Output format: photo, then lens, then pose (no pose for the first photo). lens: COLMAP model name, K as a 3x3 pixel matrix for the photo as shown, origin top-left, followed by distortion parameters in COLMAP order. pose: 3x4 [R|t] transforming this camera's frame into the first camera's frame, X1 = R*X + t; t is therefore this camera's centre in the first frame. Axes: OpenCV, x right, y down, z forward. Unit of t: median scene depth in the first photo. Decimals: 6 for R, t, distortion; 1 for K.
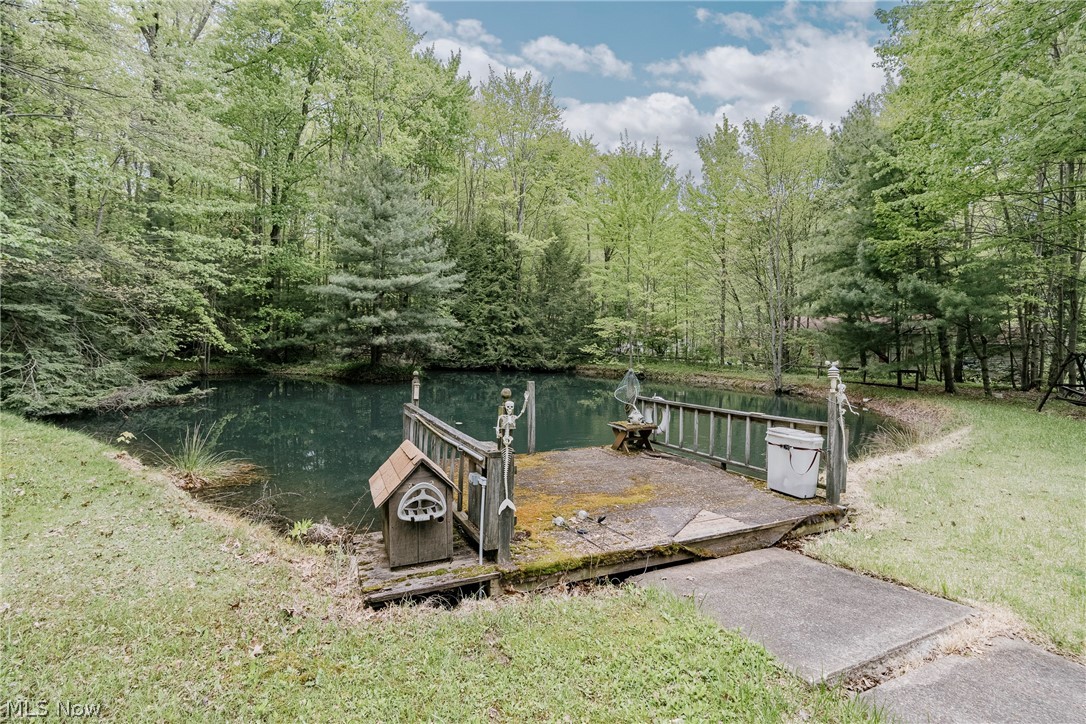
lens RADIAL K [[497.0, 0, 543.2], [0, 497.0, 358.6], [0, 0, 1]] dist [-0.001504, -0.001008]
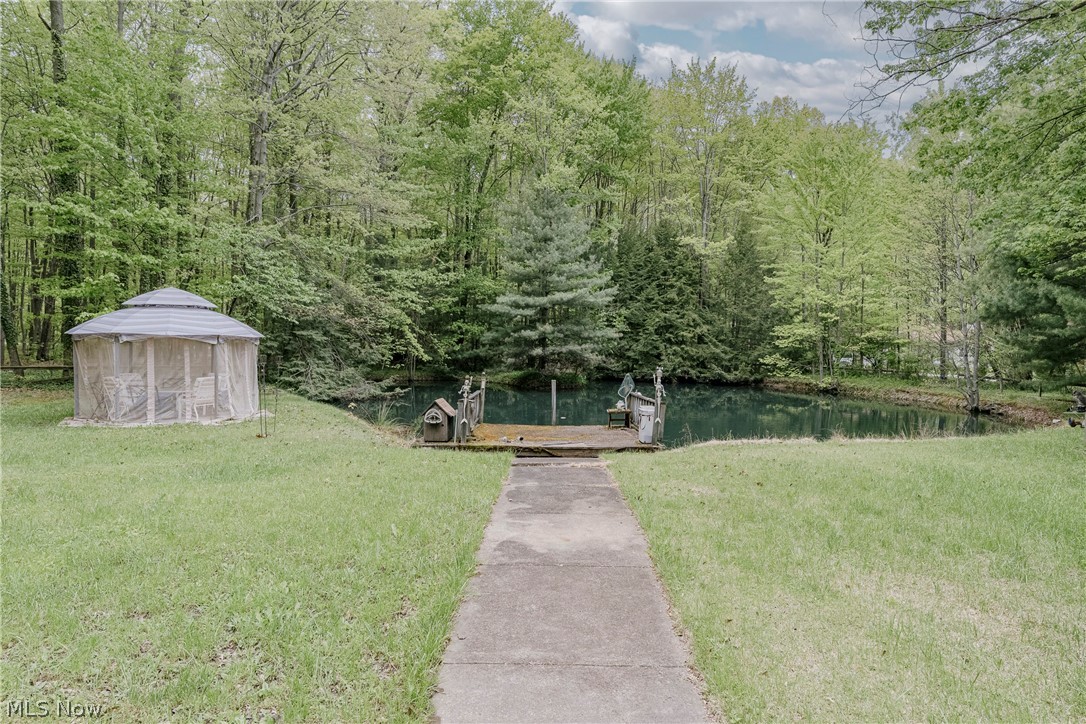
lens RADIAL K [[628.9, 0, 542.6], [0, 628.9, 362.0], [0, 0, 1]] dist [-0.033803, -0.000010]
pose [[0.911880, 0.003451, -0.410443, 0.252015], [-0.009492, 0.999875, -0.012681, 0.004516], [0.410348, 0.015460, 0.911798, -0.277787]]
